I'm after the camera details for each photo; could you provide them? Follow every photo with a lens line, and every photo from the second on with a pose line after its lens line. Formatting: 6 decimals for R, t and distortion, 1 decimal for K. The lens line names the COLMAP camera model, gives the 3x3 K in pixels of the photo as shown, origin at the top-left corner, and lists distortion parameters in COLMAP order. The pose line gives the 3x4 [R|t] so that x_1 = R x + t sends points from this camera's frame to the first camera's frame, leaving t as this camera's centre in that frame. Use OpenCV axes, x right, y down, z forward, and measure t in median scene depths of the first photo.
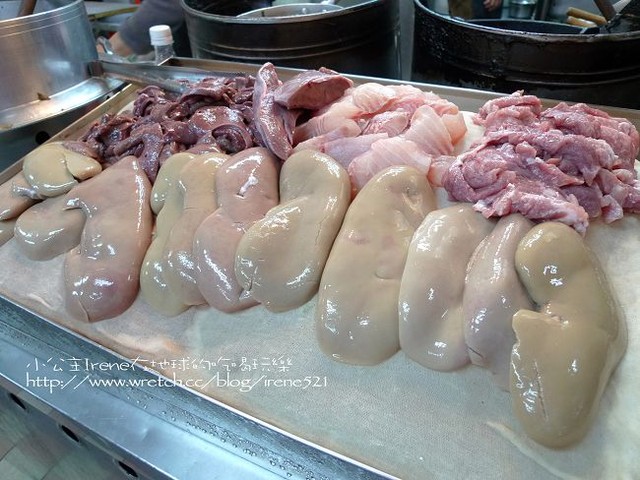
lens RADIAL K [[447.6, 0, 319.3], [0, 447.6, 238.5], [0, 0, 1]] dist [-0.020323, -0.001229]
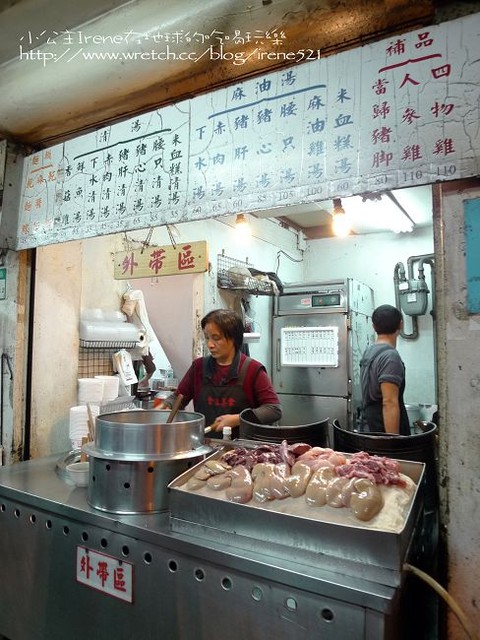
lens RADIAL K [[447.6, 0, 241.6], [0, 447.6, 319.6], [0, 0, 1]] dist [-0.020323, -0.001229]
pose [[0.996474, 0.036645, -0.075473, -0.250569], [-0.076424, 0.767640, -0.636308, 1.173537], [0.034618, 0.639832, 0.767735, -2.360592]]
